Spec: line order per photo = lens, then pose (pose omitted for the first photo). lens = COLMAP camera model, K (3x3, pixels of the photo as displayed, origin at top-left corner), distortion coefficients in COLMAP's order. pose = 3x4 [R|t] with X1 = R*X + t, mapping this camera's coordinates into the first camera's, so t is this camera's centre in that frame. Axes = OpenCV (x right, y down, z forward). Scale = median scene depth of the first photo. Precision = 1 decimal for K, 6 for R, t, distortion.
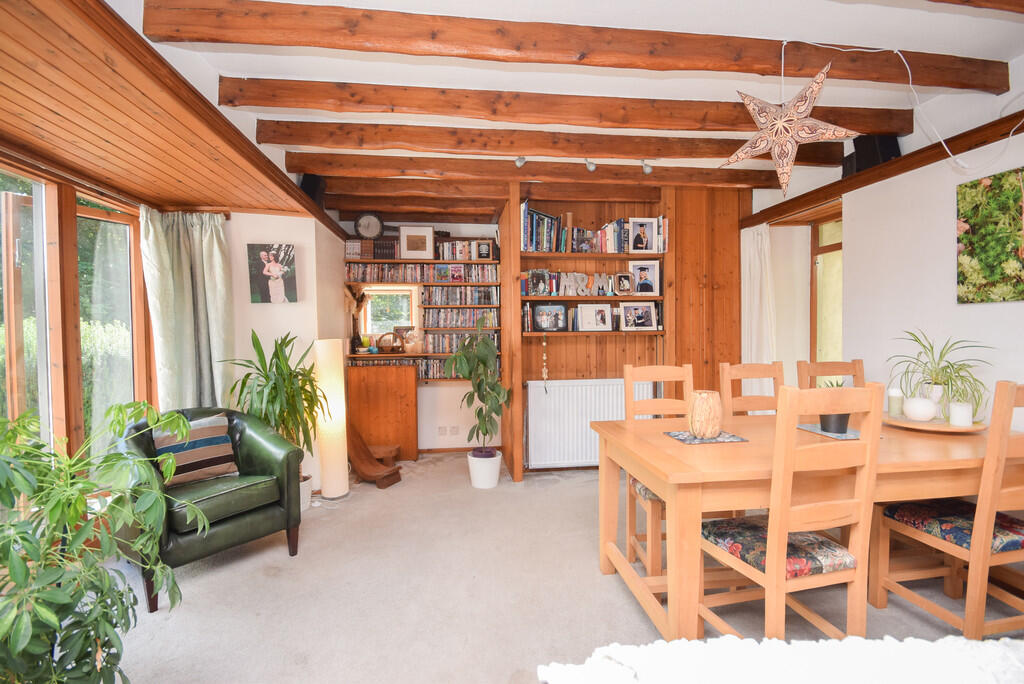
lens RADIAL K [[458.8, 0, 500.4], [0, 458.8, 343.1], [0, 0, 1]] dist [-0.001222, -0.004036]
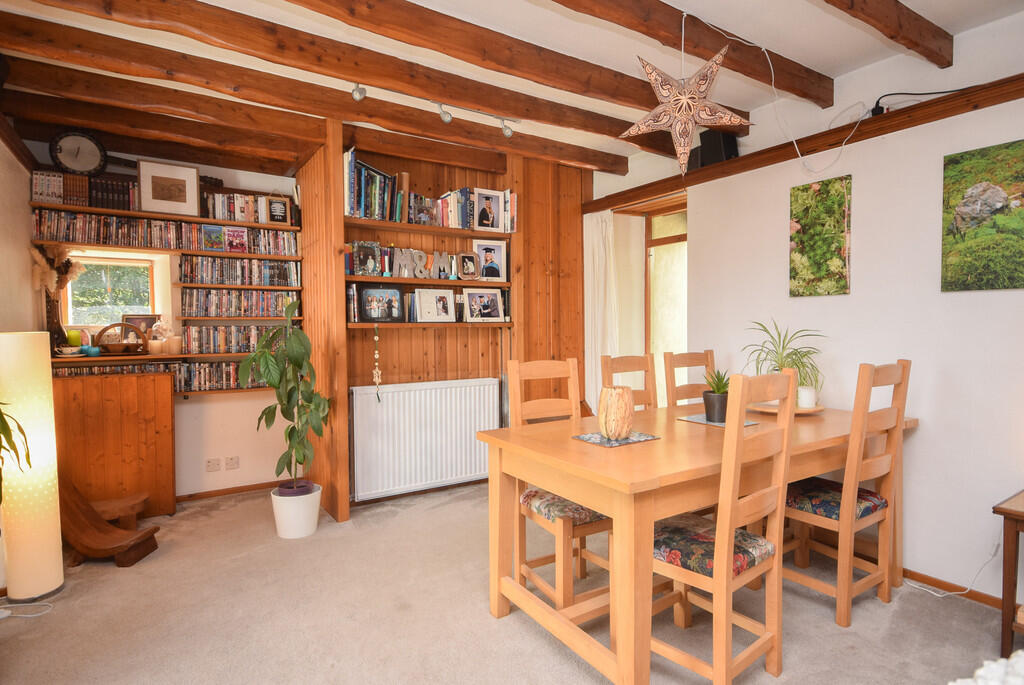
lens RADIAL K [[544.7, 0, 507.6], [0, 544.7, 343.5], [0, 0, 1]] dist [0.011064, 0.003375]
pose [[0.896882, -0.010875, 0.442137, -0.108946], [0.009169, 0.999940, 0.005995, 0.006967], [-0.442175, -0.001322, 0.896928, 0.073442]]
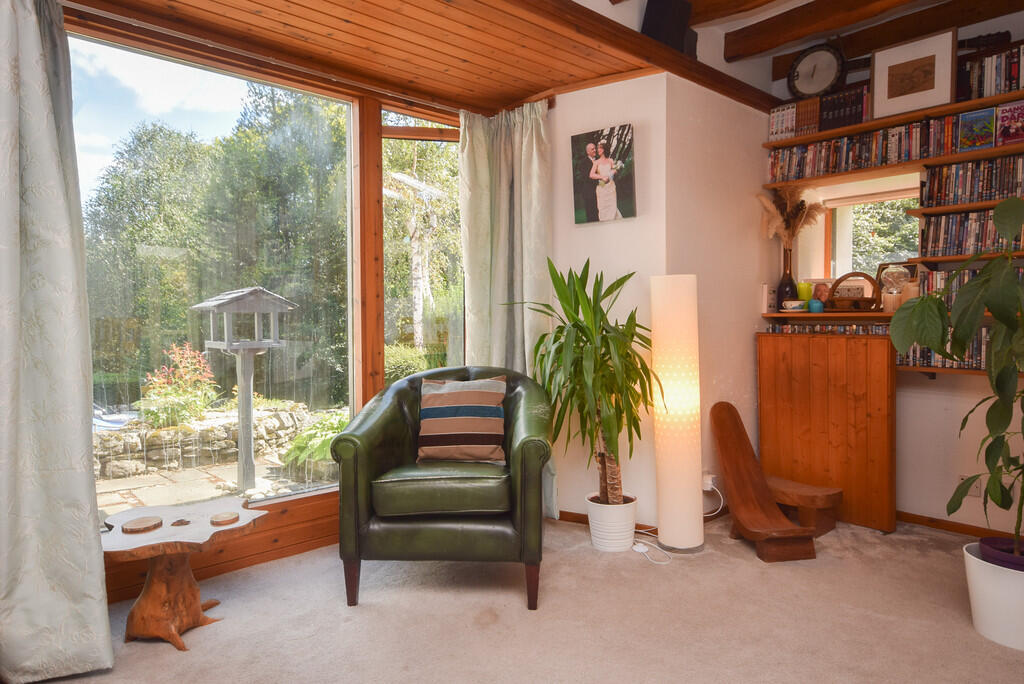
lens RADIAL K [[636.6, 0, 504.8], [0, 636.6, 342.7], [0, 0, 1]] dist [0.009543, 0.002996]
pose [[0.572298, 0.041938, -0.818972, 0.146734], [-0.027051, 0.999113, 0.032260, 0.050713], [0.819599, 0.003692, 0.572926, 0.318235]]
